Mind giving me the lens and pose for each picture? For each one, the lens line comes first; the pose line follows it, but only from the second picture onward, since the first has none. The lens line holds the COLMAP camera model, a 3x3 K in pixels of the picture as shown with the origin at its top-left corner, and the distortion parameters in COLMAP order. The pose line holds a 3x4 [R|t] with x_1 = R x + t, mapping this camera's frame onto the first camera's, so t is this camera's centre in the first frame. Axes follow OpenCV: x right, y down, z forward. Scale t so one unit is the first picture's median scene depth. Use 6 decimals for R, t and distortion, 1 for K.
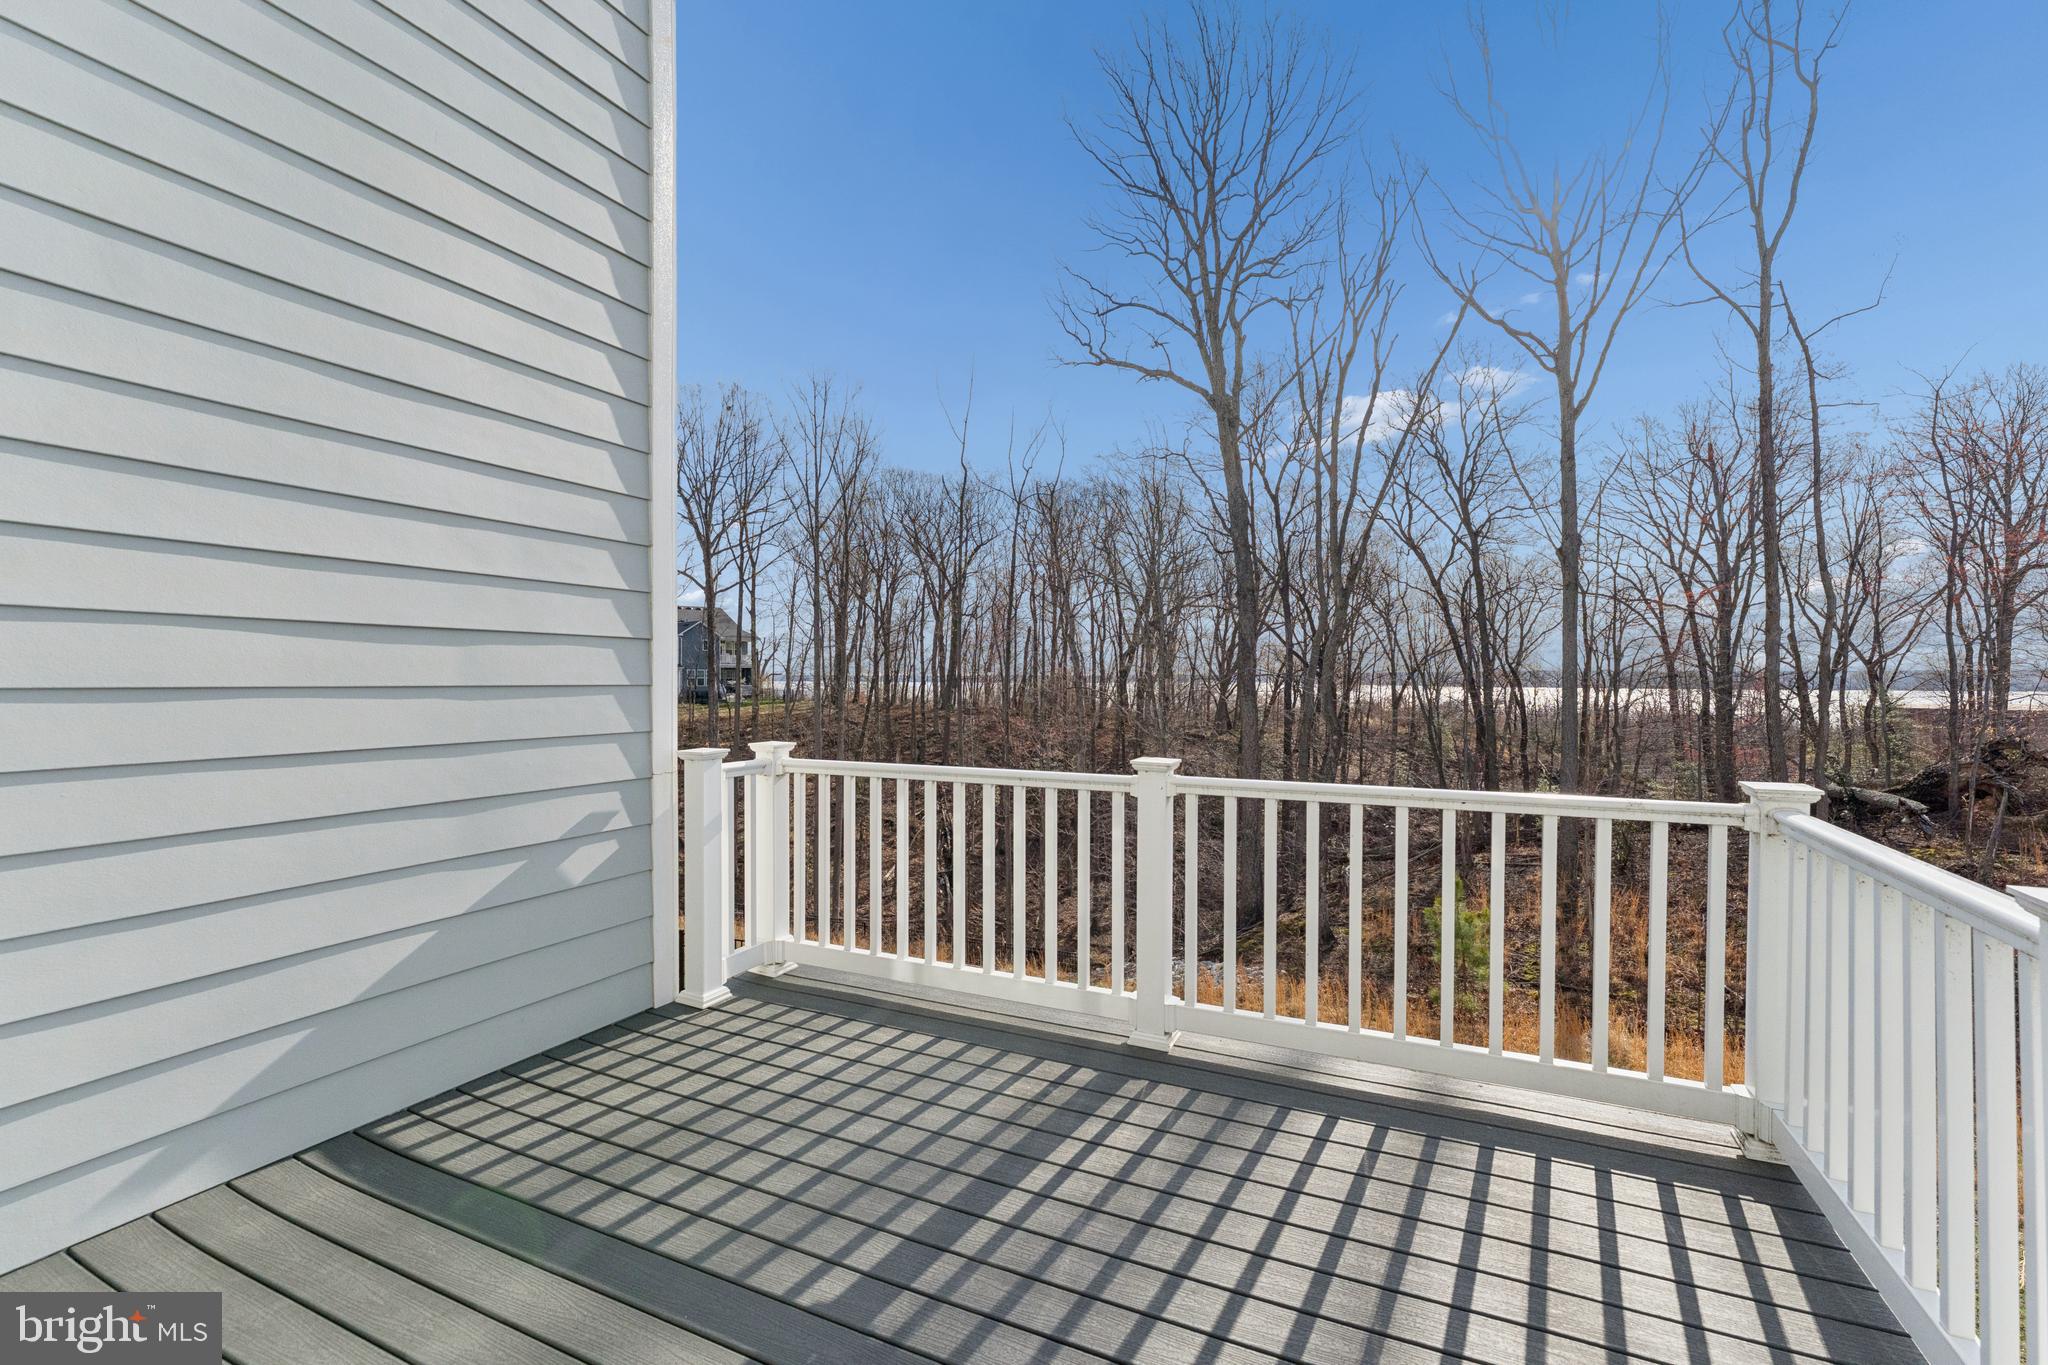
lens RADIAL K [[888.4, 0, 1016.1], [0, 888.4, 691.0], [0, 0, 1]] dist [0.000132, -0.000046]
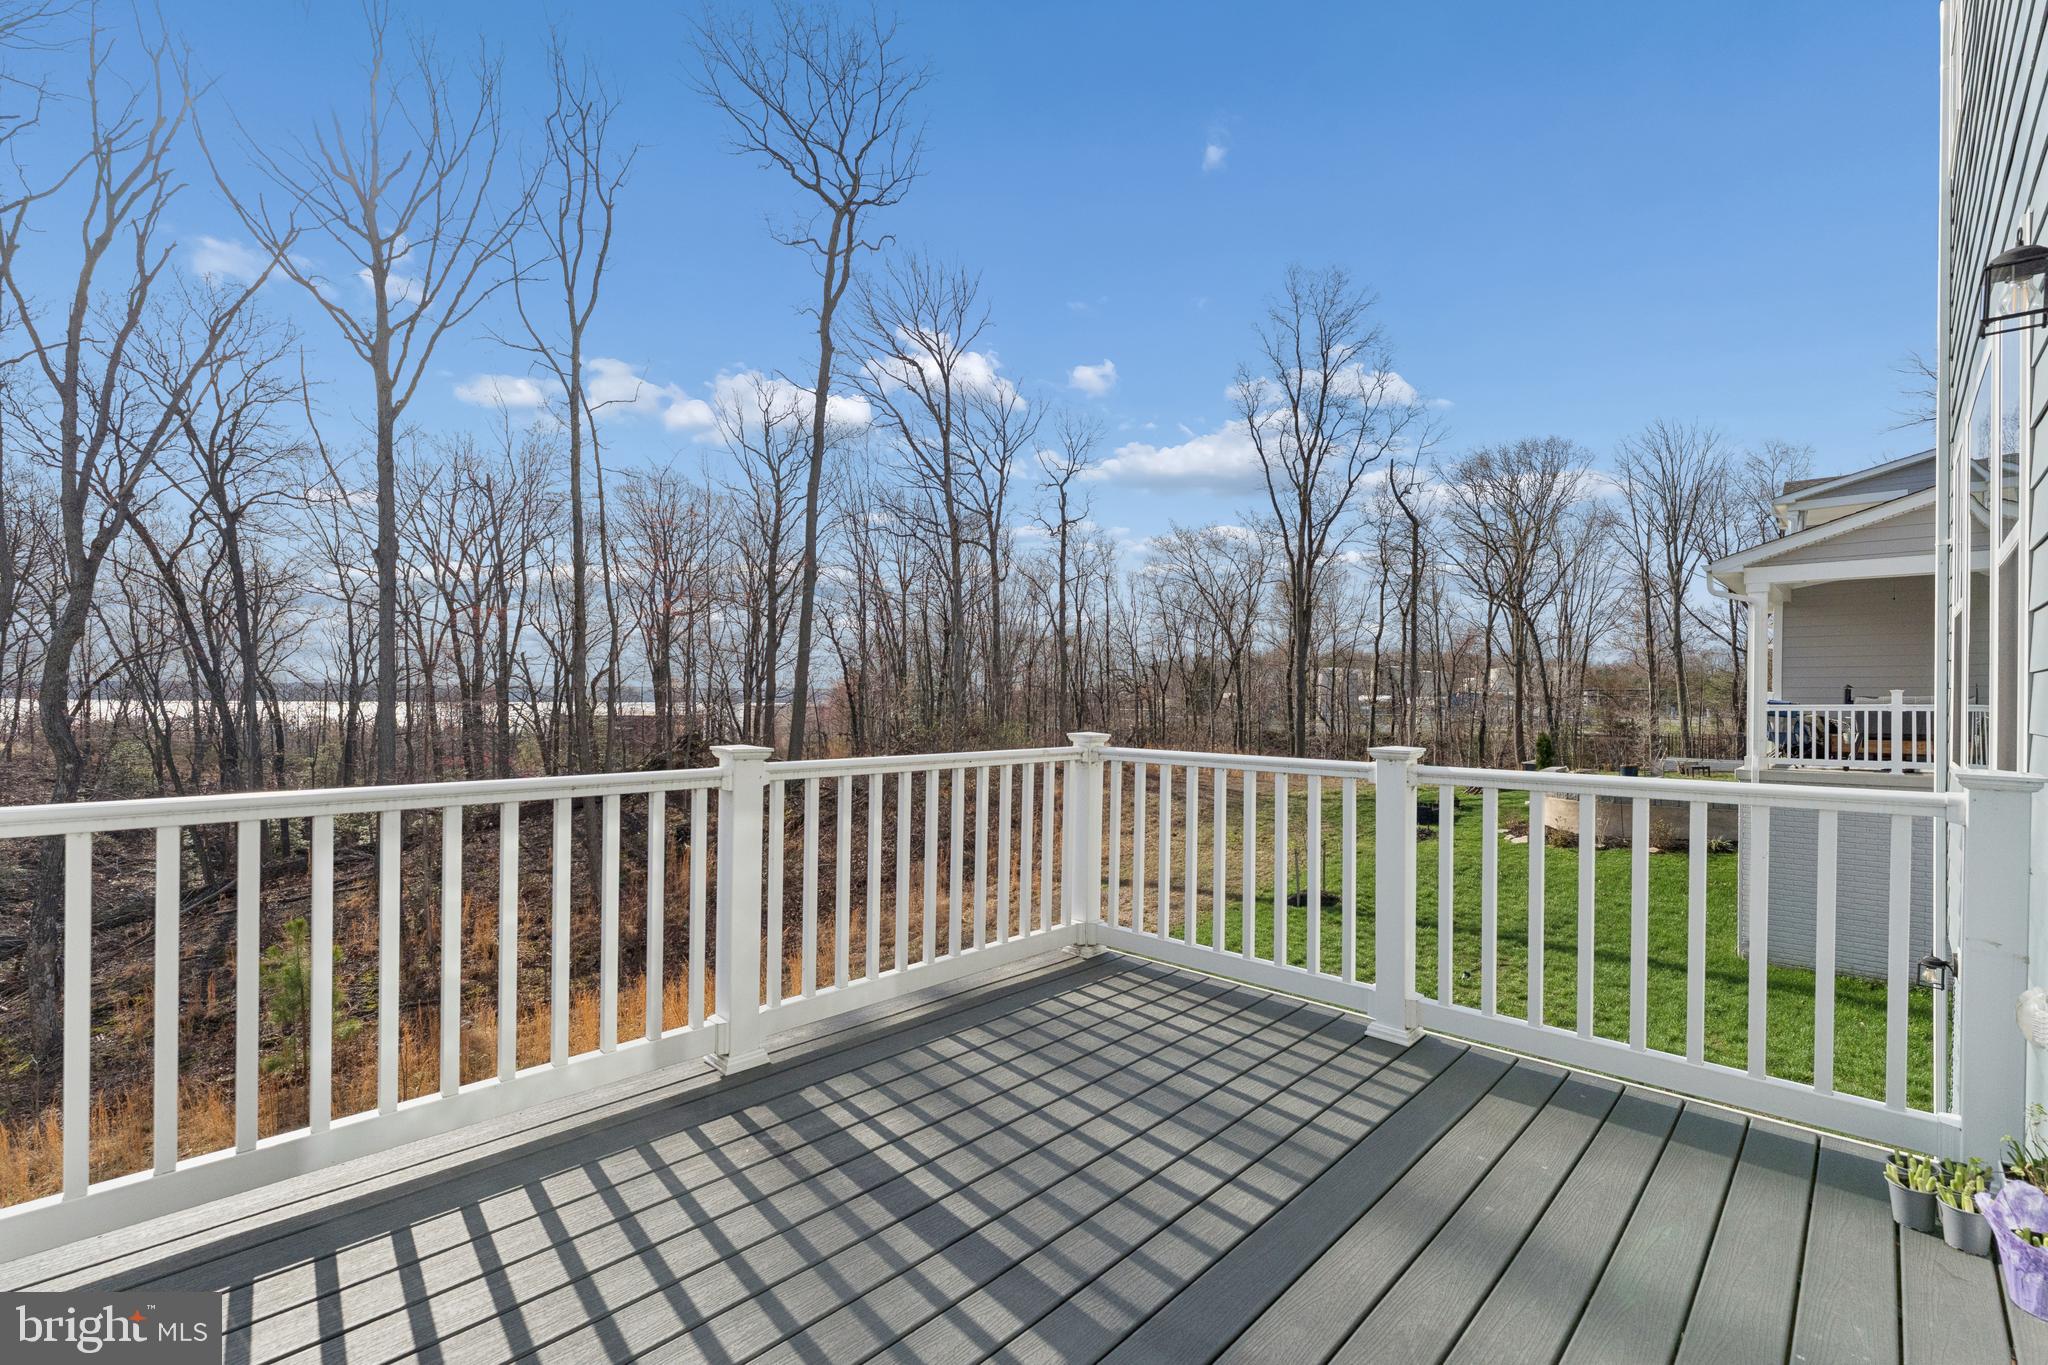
lens RADIAL K [[888.4, 0, 1016.1], [0, 888.4, 691.0], [0, 0, 1]] dist [0.000132, -0.000046]
pose [[0.327847, 0.006245, 0.944710, -0.032901], [0.006332, 0.999941, -0.008808, 0.001716], [-0.944710, 0.008870, 0.327788, 0.024286]]
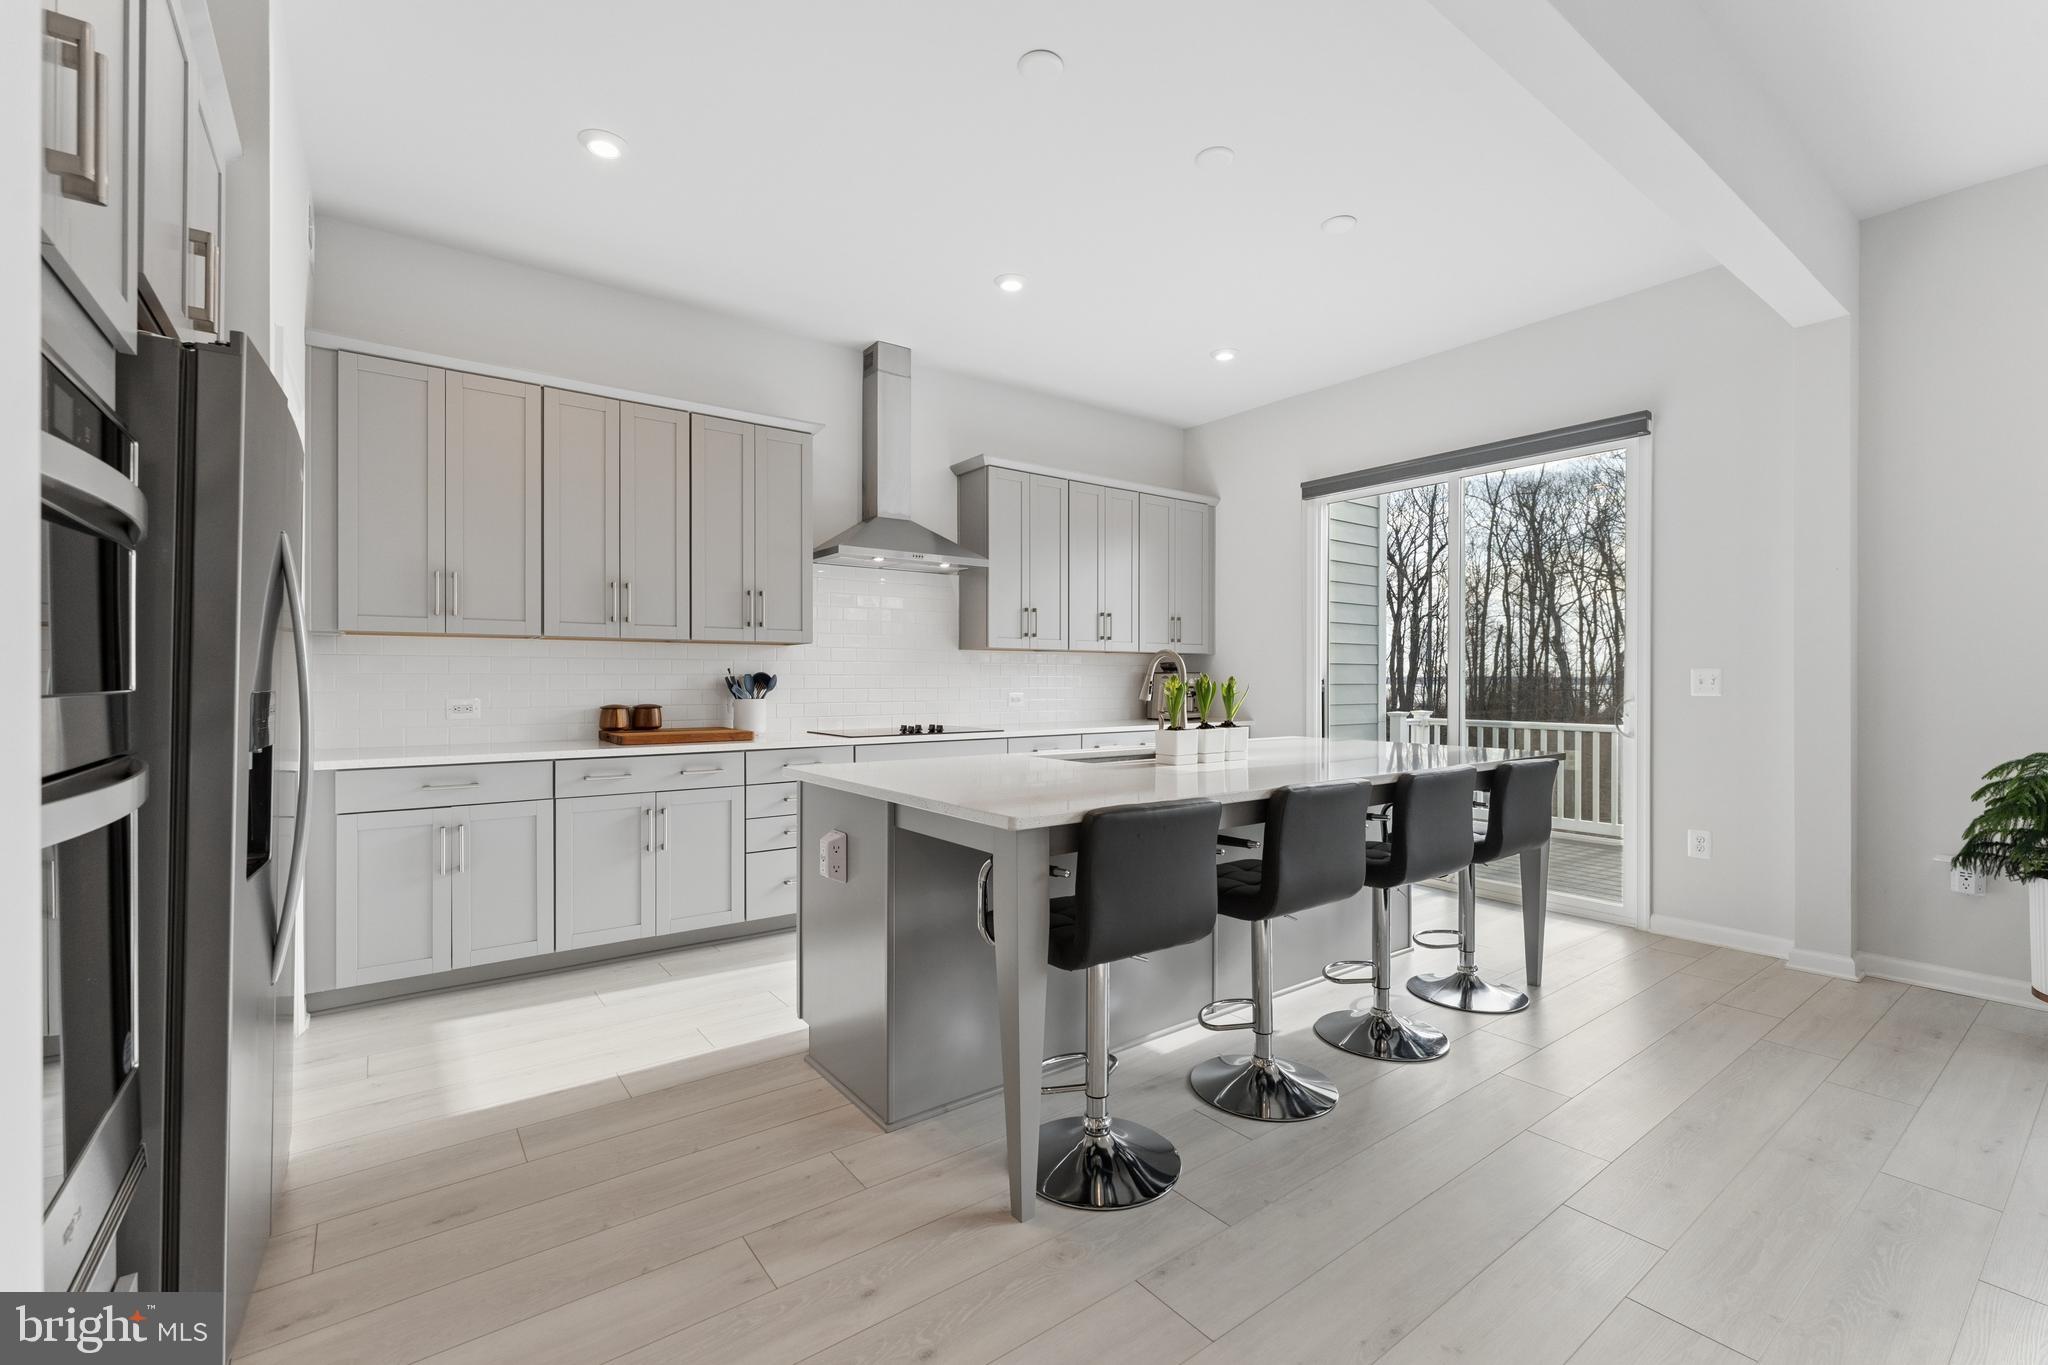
lens RADIAL K [[865.7, 0, 1024.0], [0, 865.7, 682.5], [0, 0, 1]] dist [-0.003570, -0.000214]
pose [[0.884846, 0.000268, -0.465883, -0.012685], [-0.005476, 0.999937, -0.009824, 0.001398], [0.465851, 0.011244, 0.884792, -0.108897]]
